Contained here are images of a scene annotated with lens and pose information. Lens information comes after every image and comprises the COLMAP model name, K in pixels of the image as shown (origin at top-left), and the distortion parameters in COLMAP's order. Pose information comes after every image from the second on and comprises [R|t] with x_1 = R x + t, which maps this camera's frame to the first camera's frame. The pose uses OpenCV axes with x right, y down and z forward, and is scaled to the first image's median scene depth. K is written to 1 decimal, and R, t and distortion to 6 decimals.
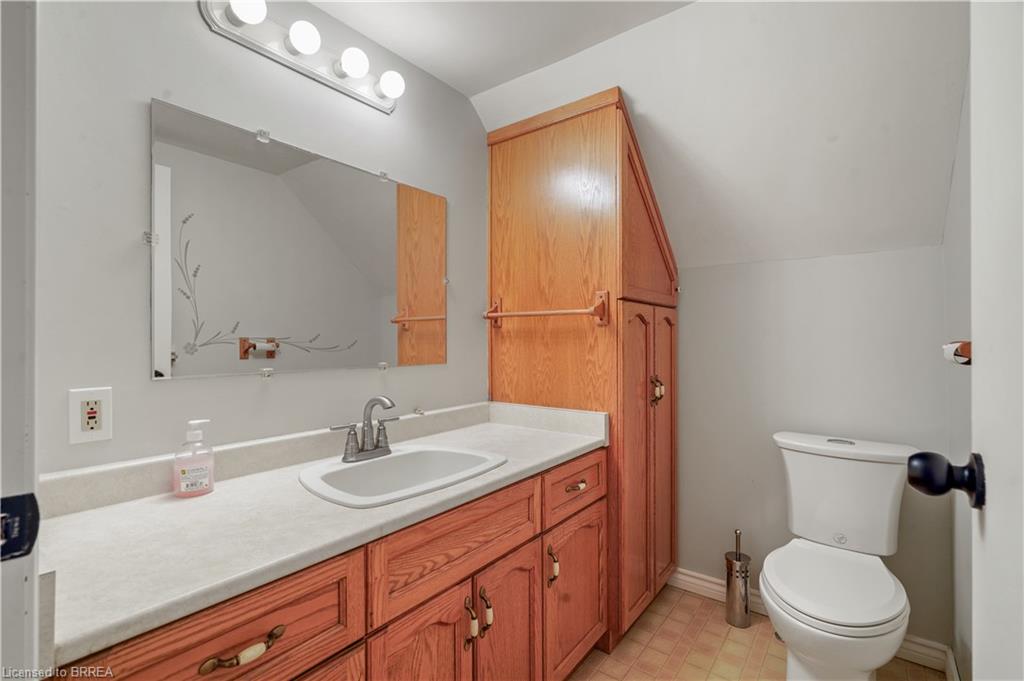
lens RADIAL K [[476.3, 0, 514.4], [0, 476.3, 337.3], [0, 0, 1]] dist [0.000337, -0.000674]
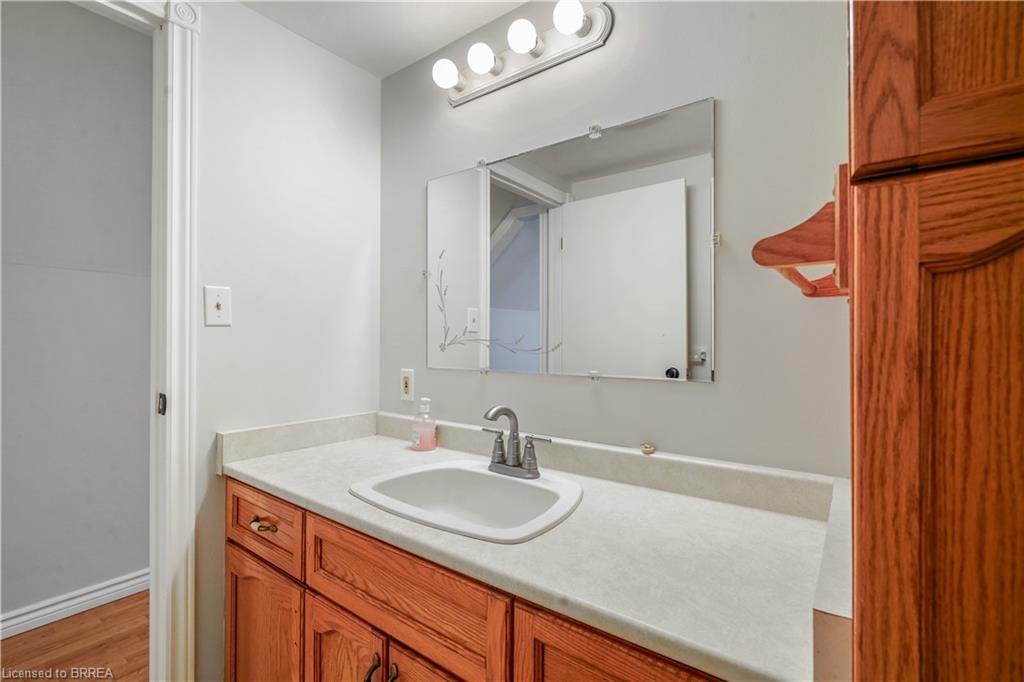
lens RADIAL K [[476.3, 0, 510.5], [0, 476.3, 340.0], [0, 0, 1]] dist [0.000337, -0.000674]
pose [[-0.019952, 0.000074, -0.999801, 0.709090], [0.001609, 0.999999, 0.000042, 0.002813], [0.999800, -0.001608, -0.019952, 1.229263]]
